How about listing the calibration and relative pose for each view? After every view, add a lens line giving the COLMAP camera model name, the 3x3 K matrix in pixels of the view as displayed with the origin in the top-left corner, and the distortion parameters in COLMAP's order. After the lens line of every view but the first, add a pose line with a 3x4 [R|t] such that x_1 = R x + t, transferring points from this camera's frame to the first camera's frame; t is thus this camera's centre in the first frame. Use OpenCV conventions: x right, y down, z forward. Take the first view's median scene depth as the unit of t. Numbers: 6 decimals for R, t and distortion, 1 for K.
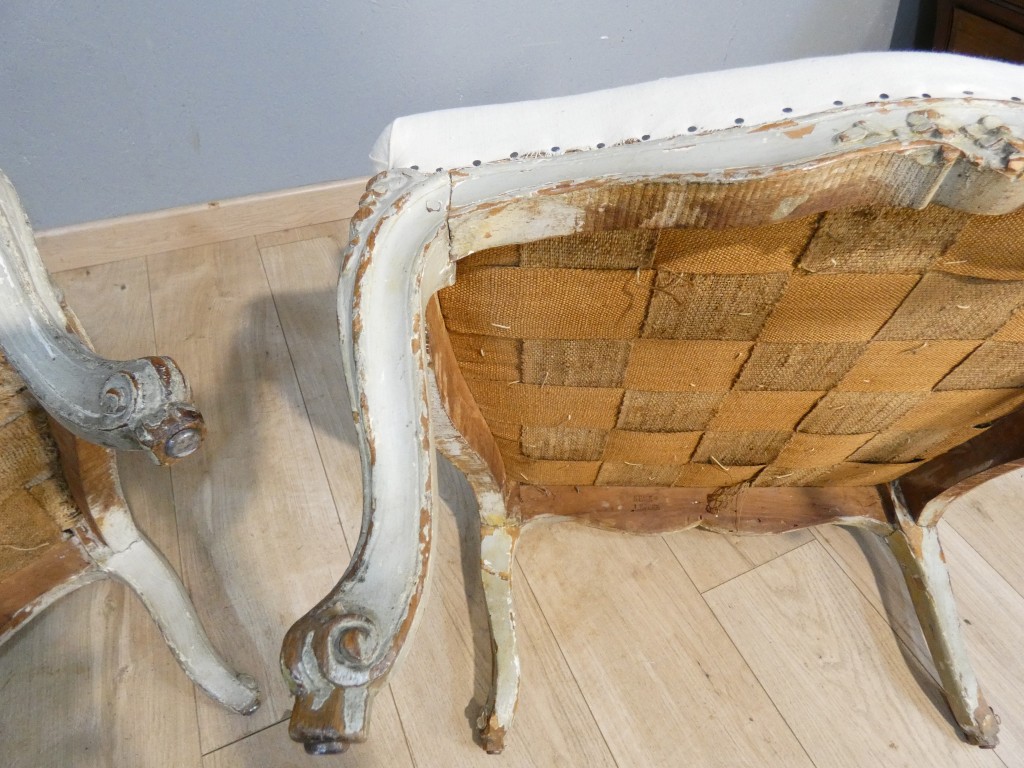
lens RADIAL K [[618.8, 0, 519.2], [0, 618.8, 380.3], [0, 0, 1]] dist [-0.002335, -0.001827]
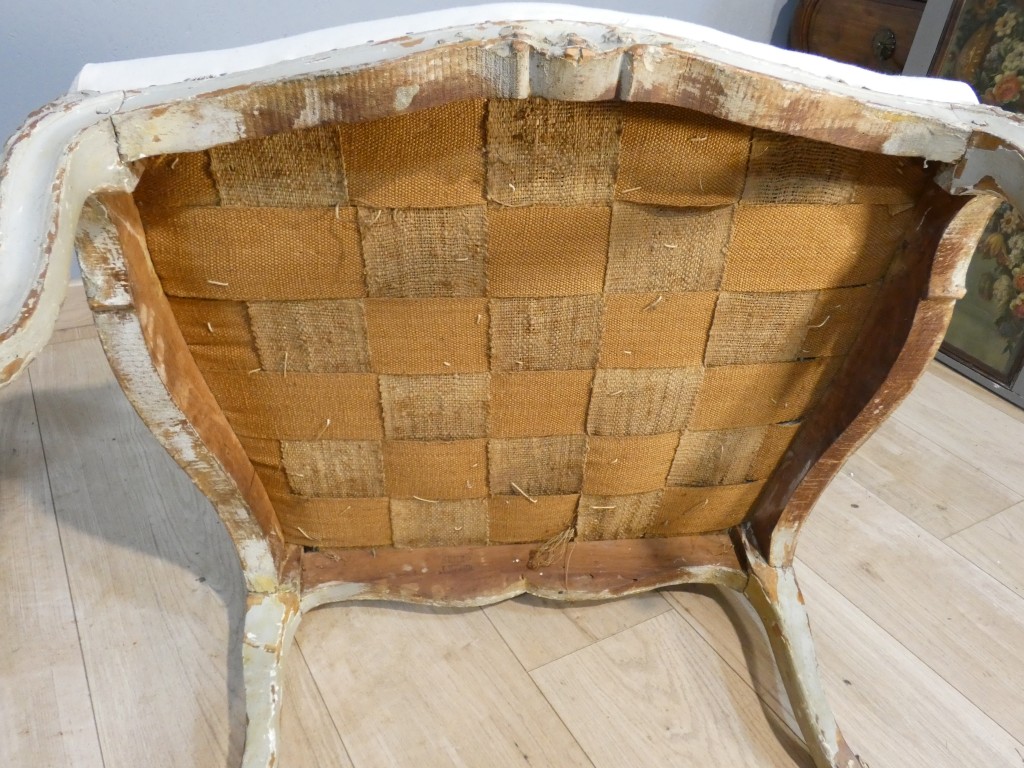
lens RADIAL K [[851.5, 0, 520.2], [0, 851.5, 383.9], [0, 0, 1]] dist [0.002747, -0.010440]
pose [[0.995160, -0.040963, 0.089324, 0.207606], [0.064582, 0.957738, -0.280298, 0.307311], [-0.074067, 0.284710, 0.955748, -0.180132]]
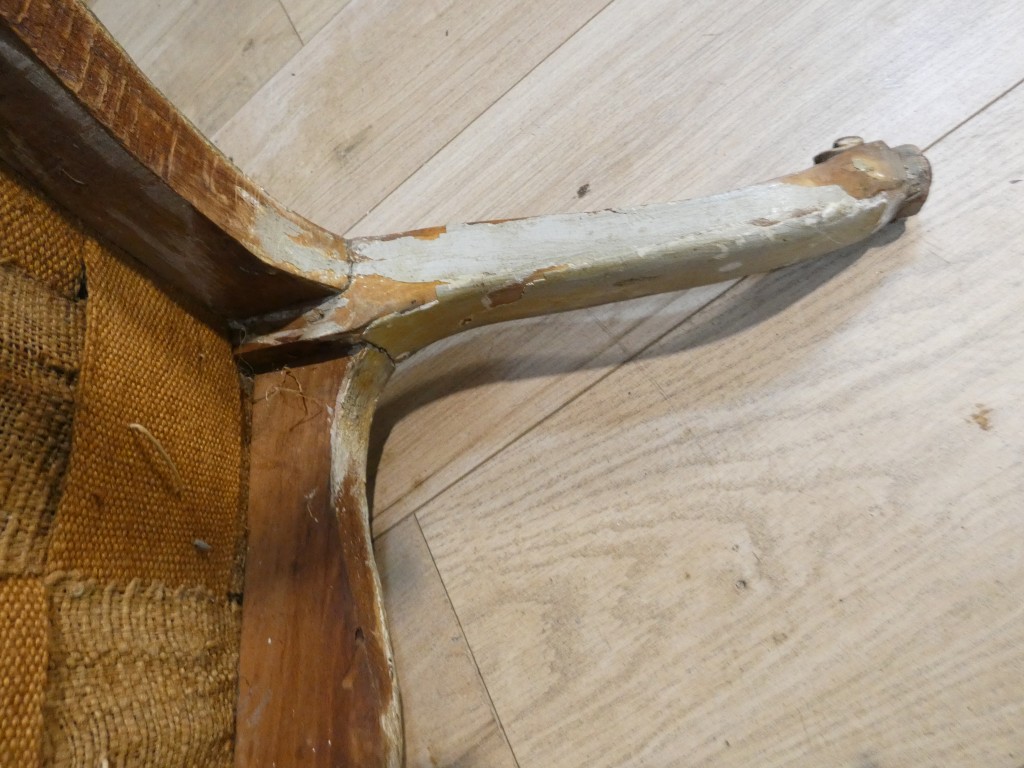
lens RADIAL K [[618.8, 0, 519.2], [0, 618.8, 380.3], [0, 0, 1]] dist [-0.002335, -0.001827]
pose [[-0.086767, -0.950367, 0.298787, 0.489795], [0.955219, 0.005800, 0.295844, 0.228828], [-0.282893, 0.311077, 0.907305, 0.682004]]
